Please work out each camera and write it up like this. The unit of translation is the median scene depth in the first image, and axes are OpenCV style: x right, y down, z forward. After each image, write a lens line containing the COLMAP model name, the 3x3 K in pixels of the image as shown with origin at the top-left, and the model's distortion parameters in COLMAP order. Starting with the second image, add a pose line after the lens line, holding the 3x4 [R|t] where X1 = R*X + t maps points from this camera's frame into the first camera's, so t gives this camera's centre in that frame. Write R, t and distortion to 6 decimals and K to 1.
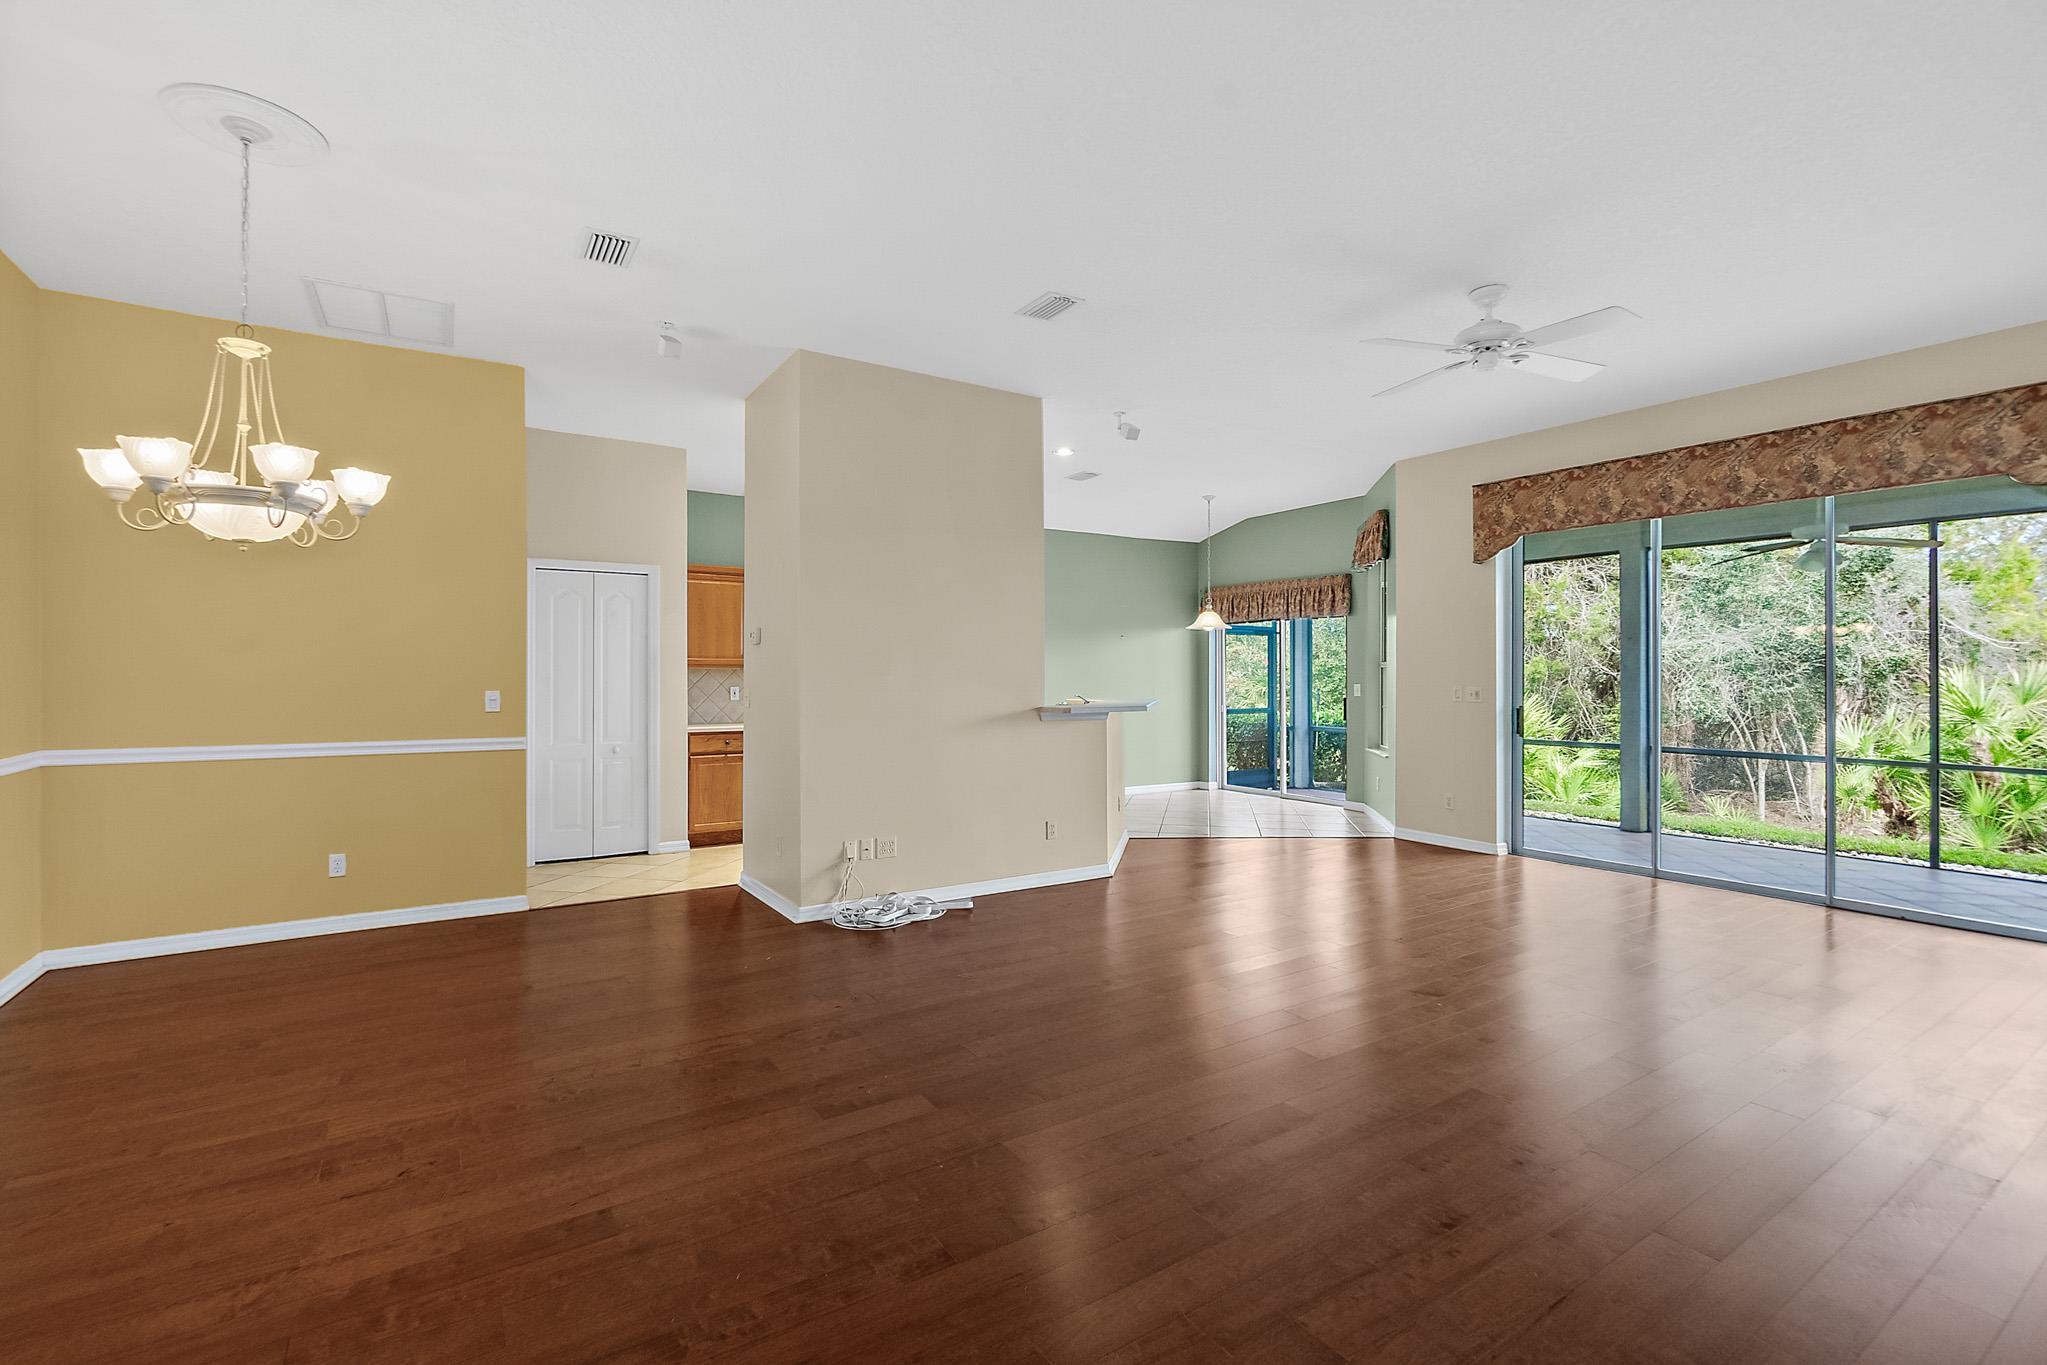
lens RADIAL K [[901.8, 0, 996.3], [0, 901.8, 673.6], [0, 0, 1]] dist [-0.001297, 0.000442]
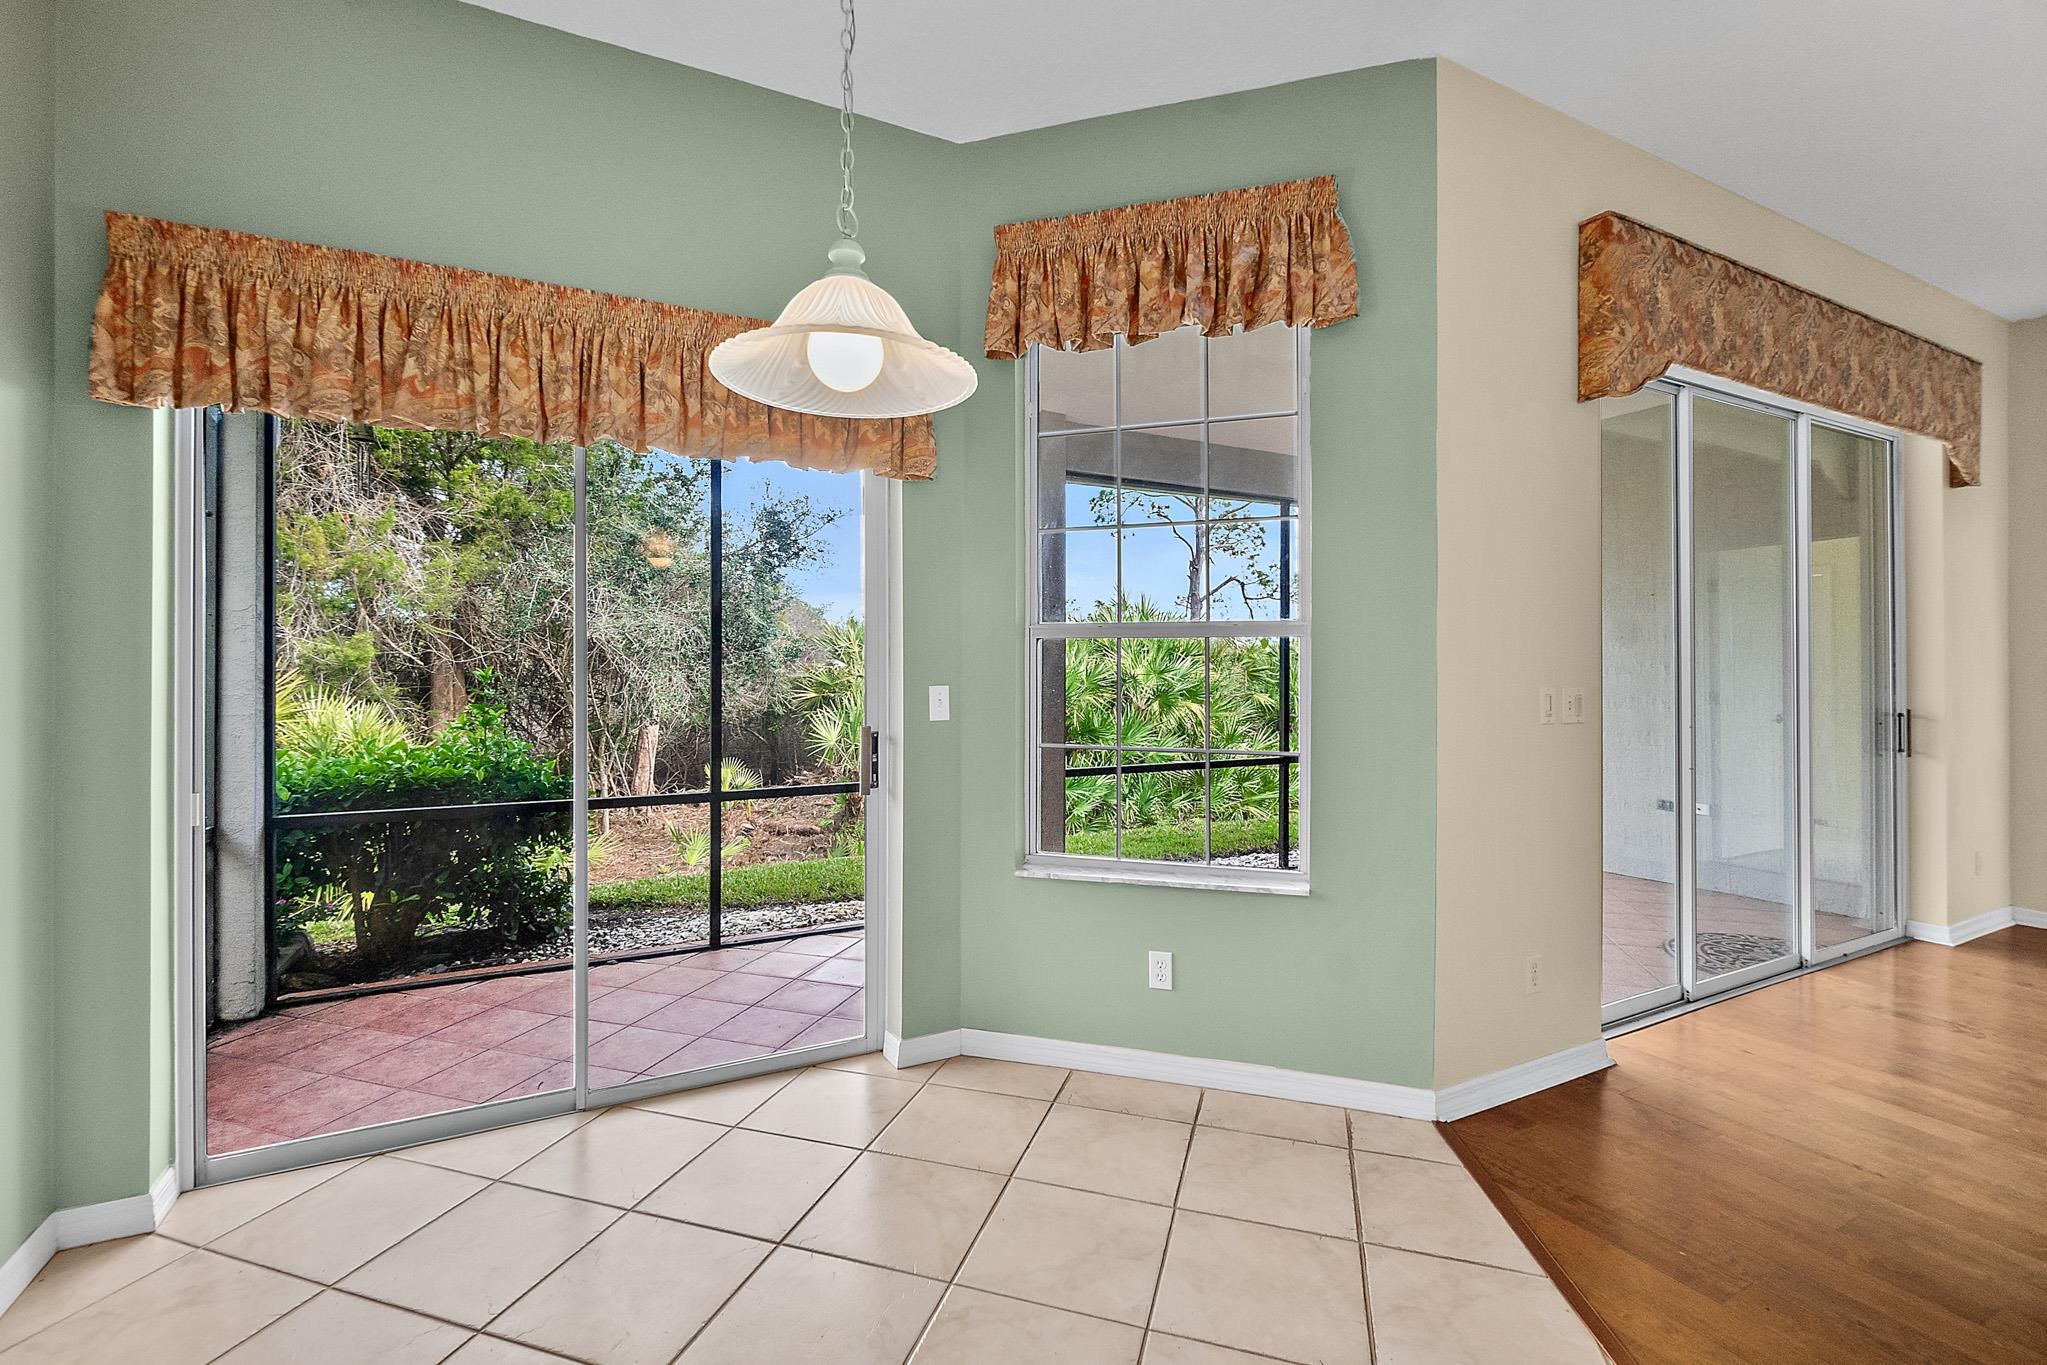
lens RADIAL K [[886.1, 0, 1009.6], [0, 886.1, 659.1], [0, 0, 1]] dist [0.003401, 0.000544]
pose [[0.084735, 0.010183, 0.996351, 0.090750], [-0.002096, 0.999947, -0.010041, 0.006683], [-0.996401, -0.001237, 0.084752, 1.251917]]
